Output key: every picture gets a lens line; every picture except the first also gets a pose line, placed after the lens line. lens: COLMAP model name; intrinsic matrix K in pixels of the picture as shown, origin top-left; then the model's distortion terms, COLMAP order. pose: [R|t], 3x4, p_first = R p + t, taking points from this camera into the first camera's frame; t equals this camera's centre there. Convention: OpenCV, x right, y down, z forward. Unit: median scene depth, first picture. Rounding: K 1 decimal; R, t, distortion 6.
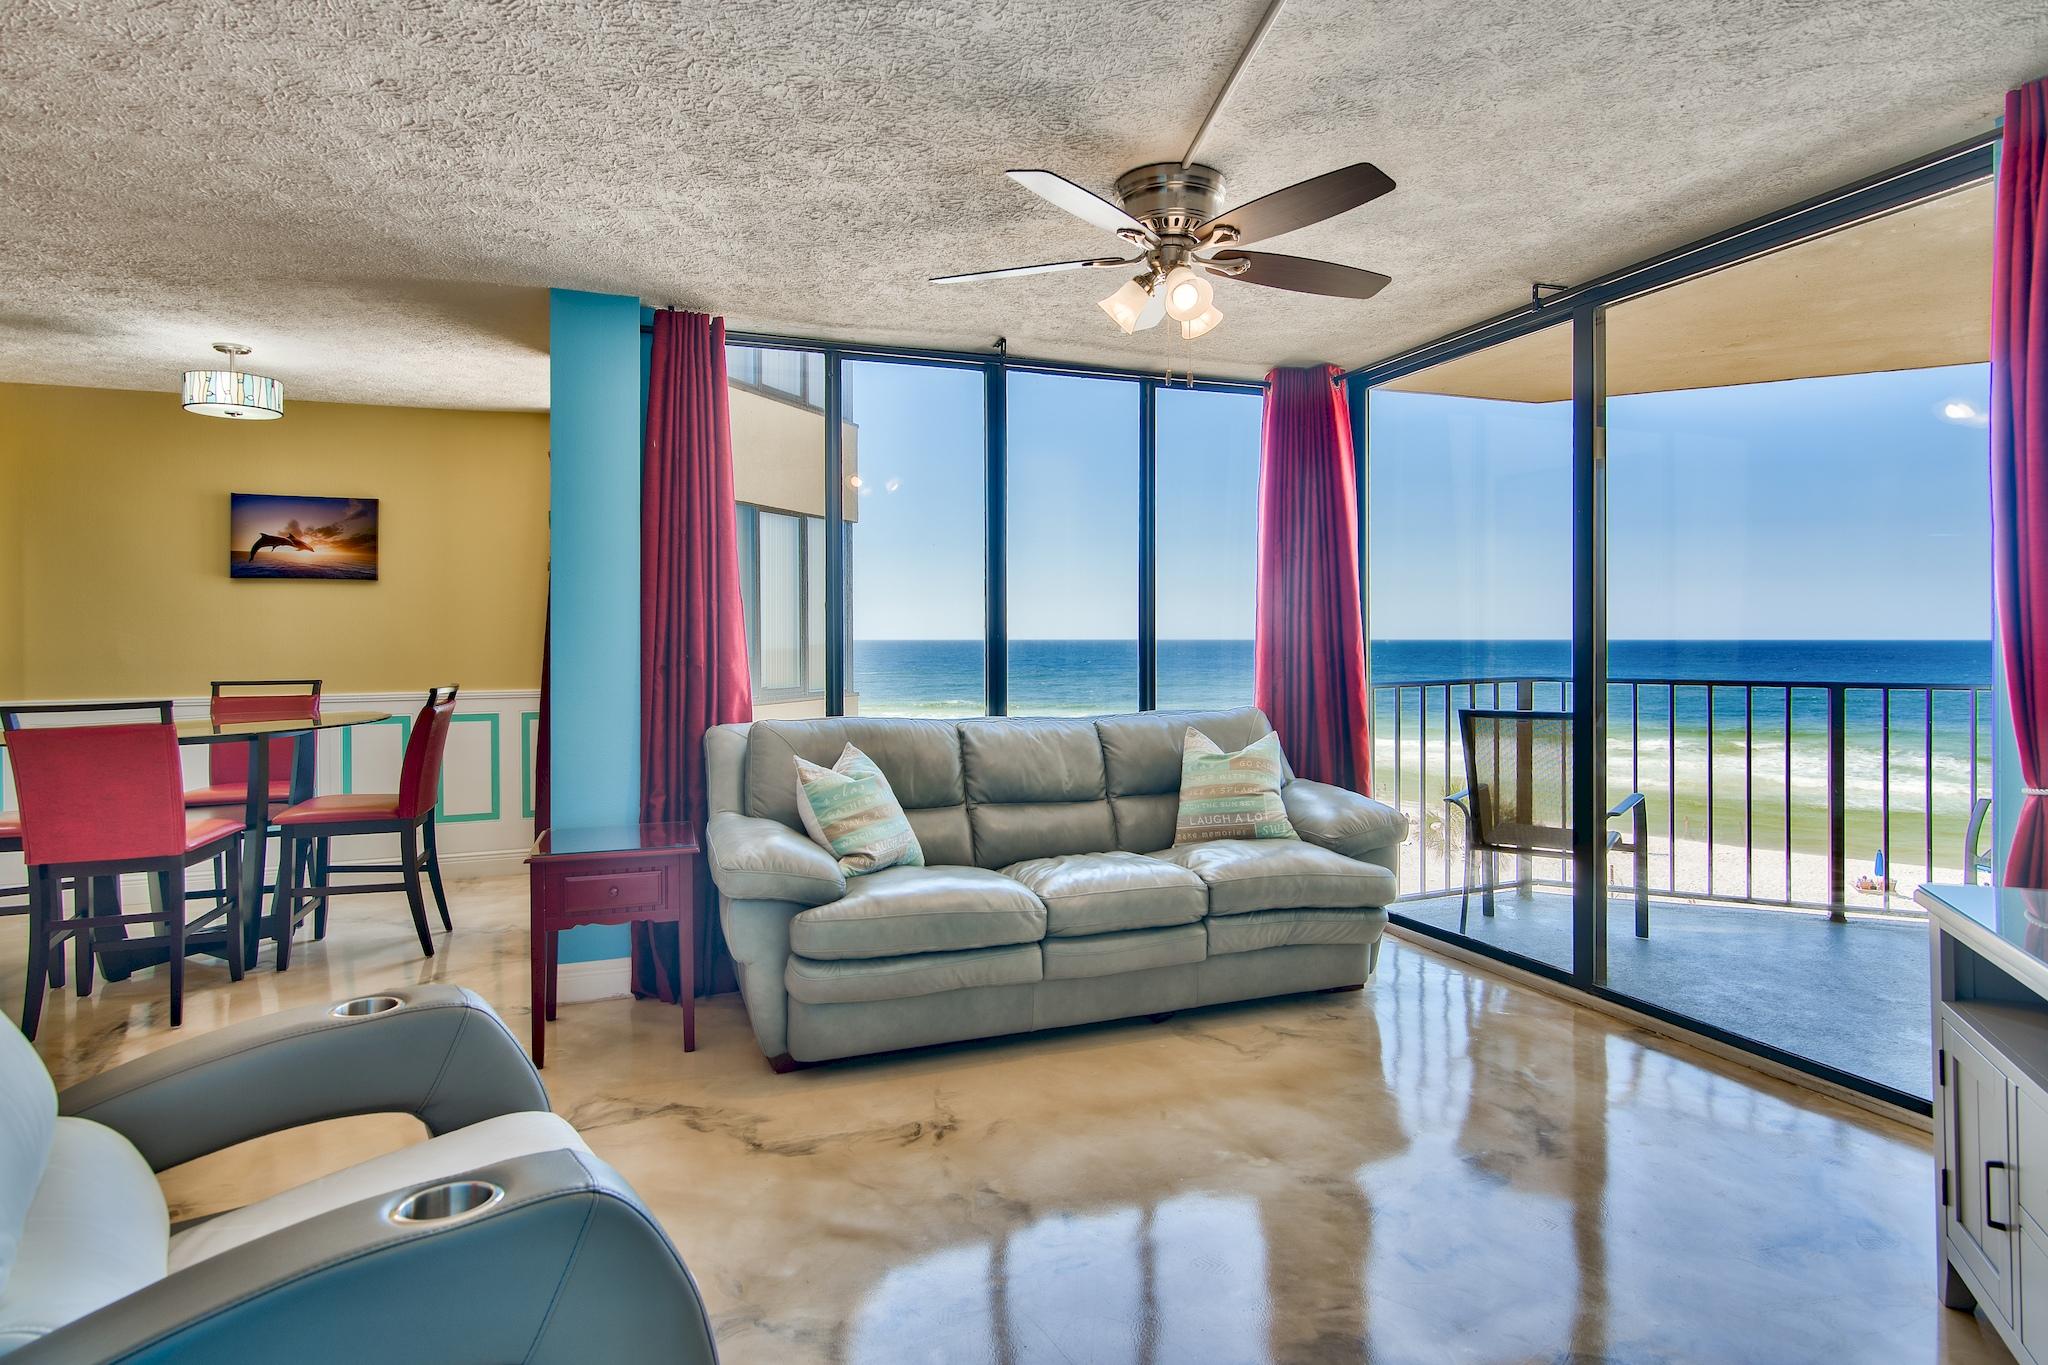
lens RADIAL K [[1065.8, 0, 1009.2], [0, 1065.8, 635.0], [0, 0, 1]] dist [0.007561, -0.007450]
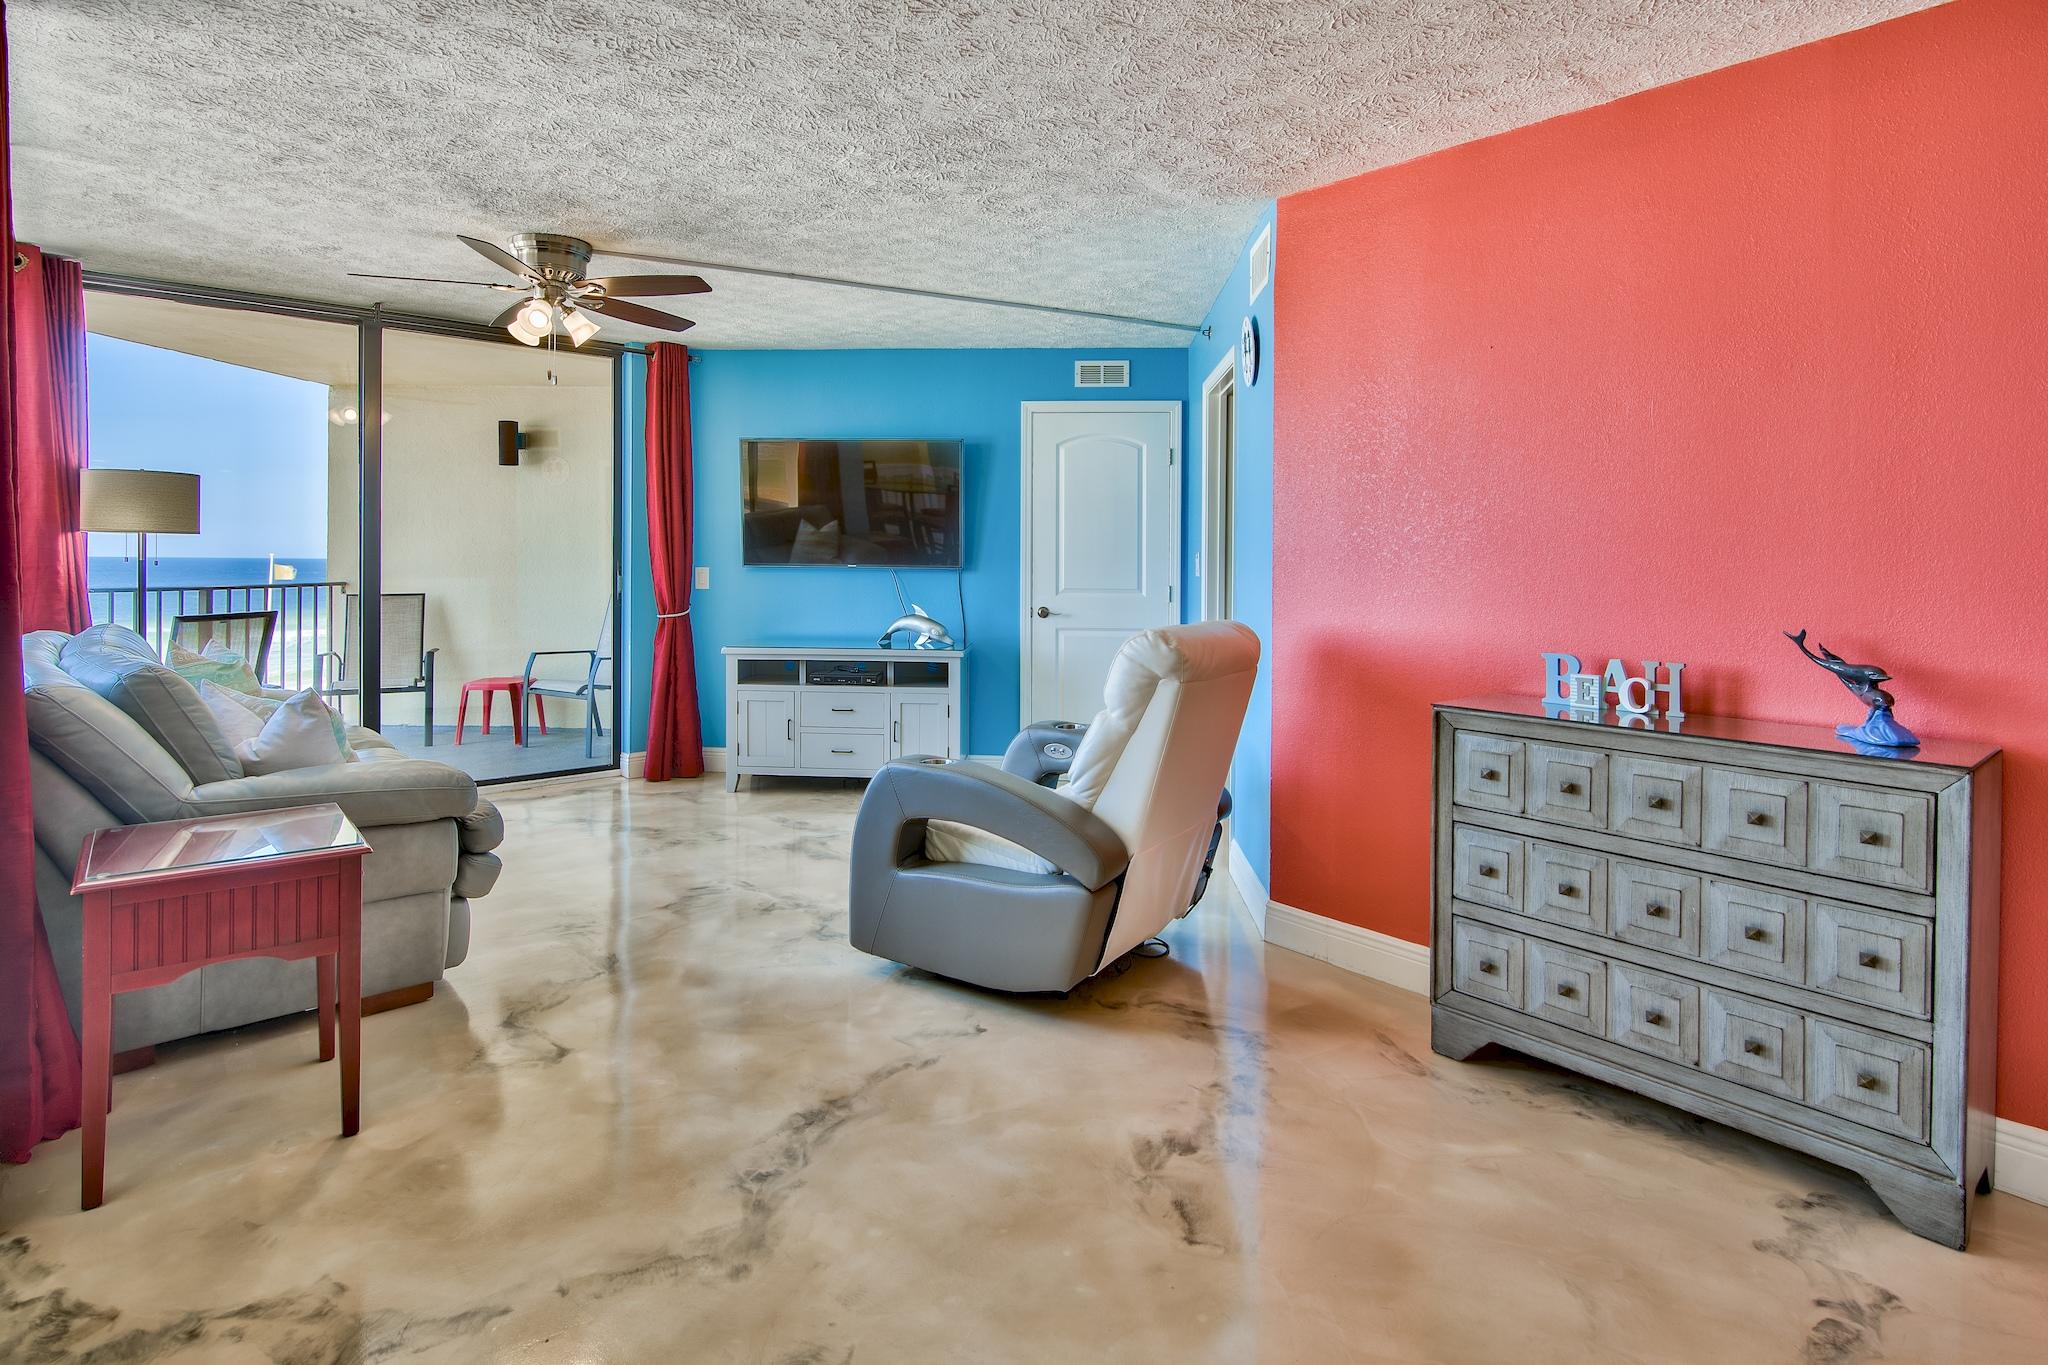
lens RADIAL K [[1036.2, 0, 970.6], [0, 1036.2, 578.0], [0, 0, 1]] dist [-0.002451, -0.000069]
pose [[-0.322430, -0.015879, 0.946460, -0.974745], [-0.014279, 0.999827, 0.011910, 0.006249], [-0.946486, -0.009674, -0.322601, 0.649862]]
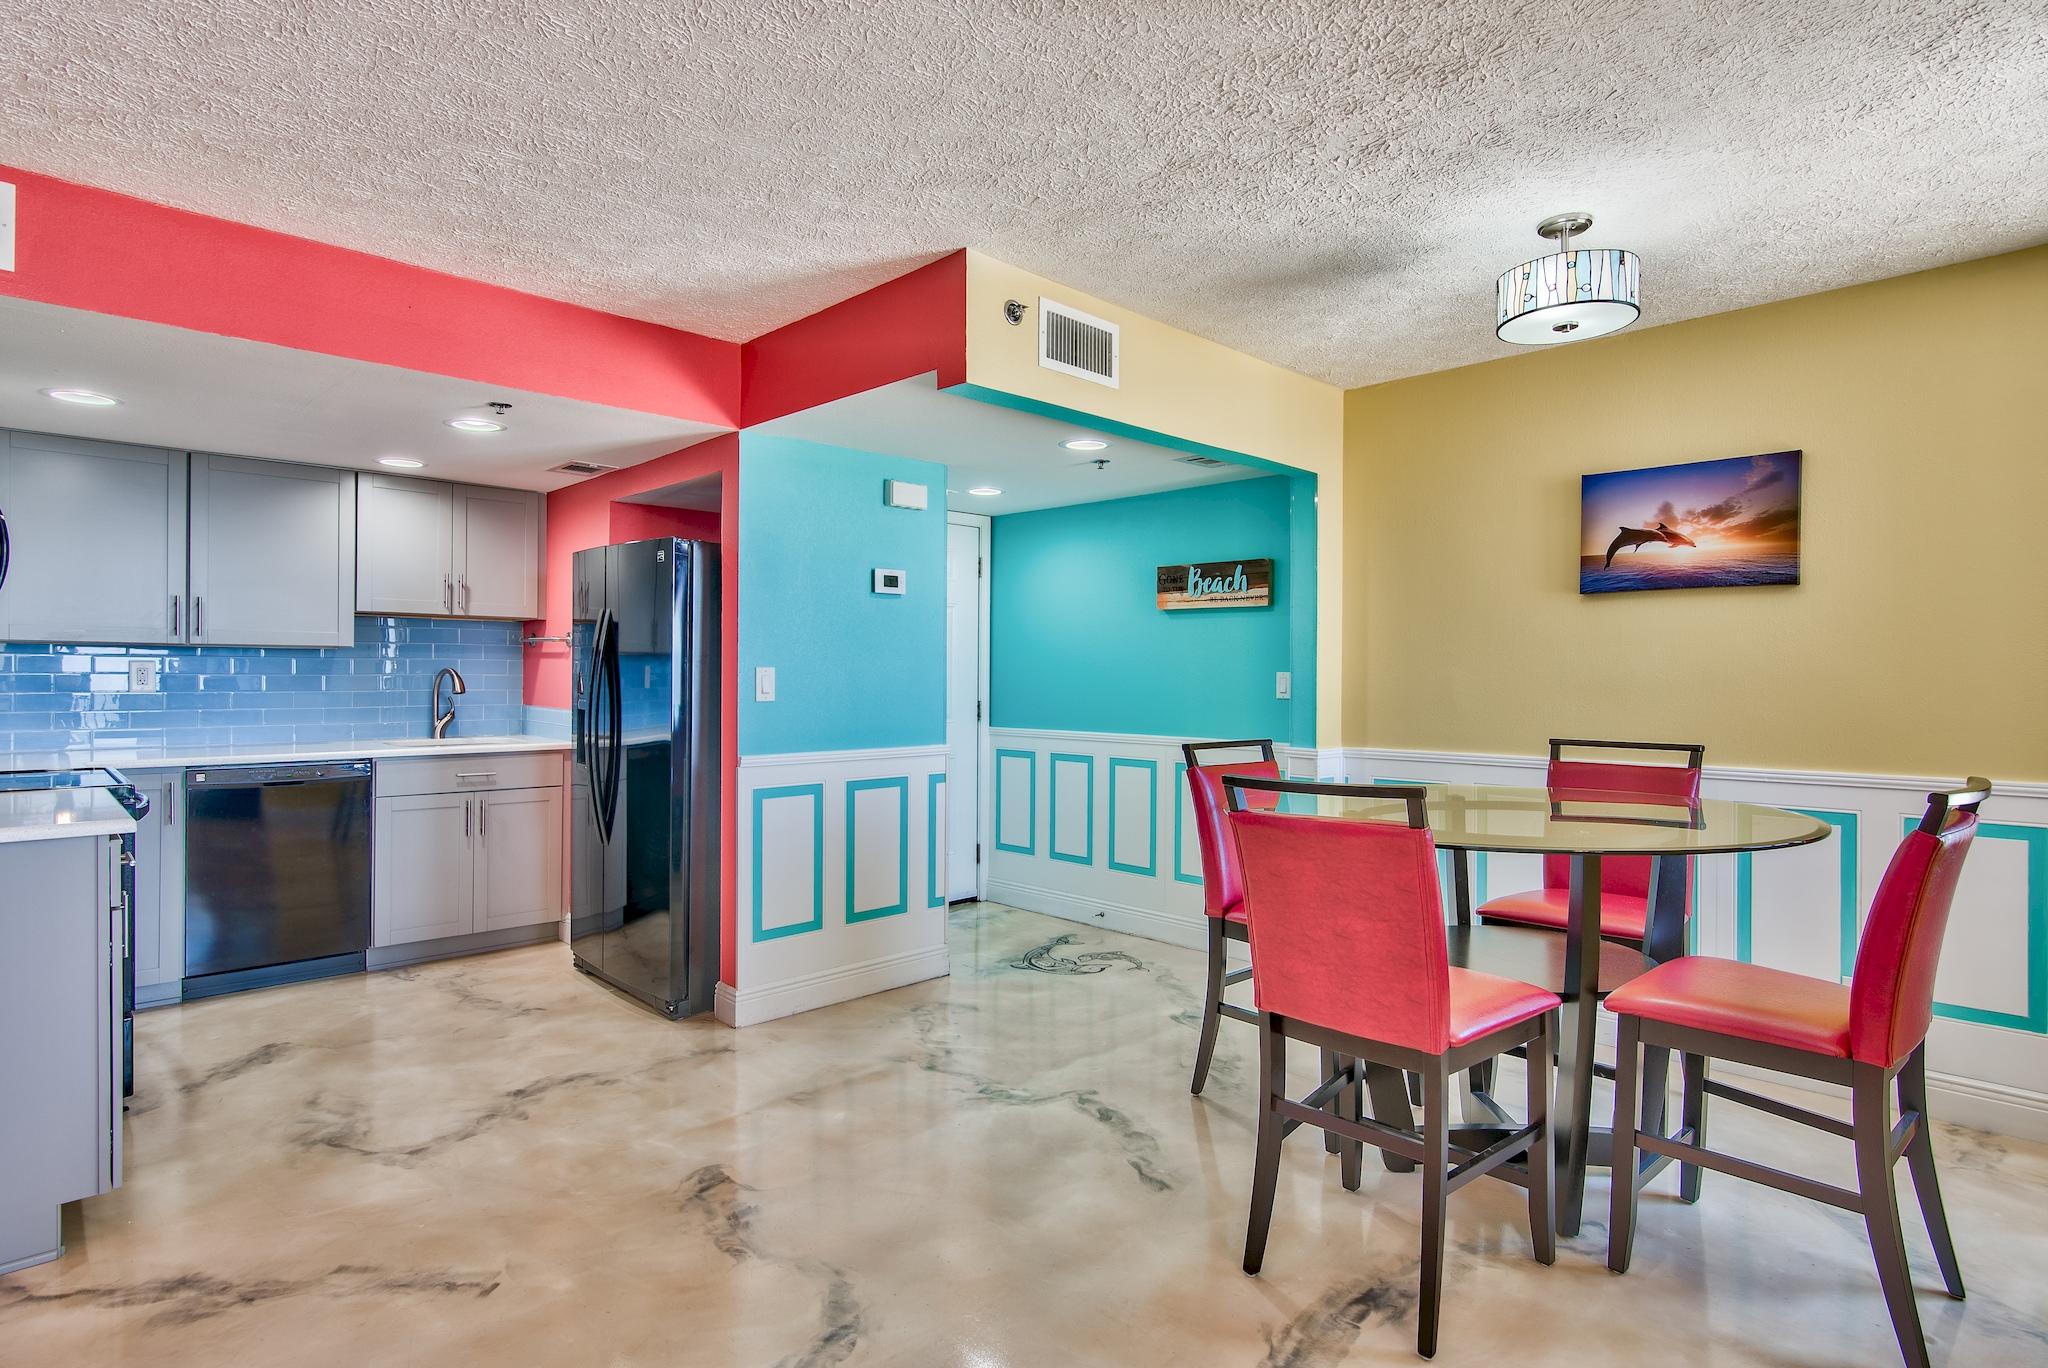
lens RADIAL K [[1036.2, 0, 1026.4], [0, 1036.2, 681.3], [0, 0, 1]] dist [-0.002451, -0.000069]
pose [[0.395176, 0.010216, -0.918549, -0.313144], [-0.005382, 0.999947, 0.008805, 0.001175], [0.918590, 0.001464, 0.395210, 0.508039]]
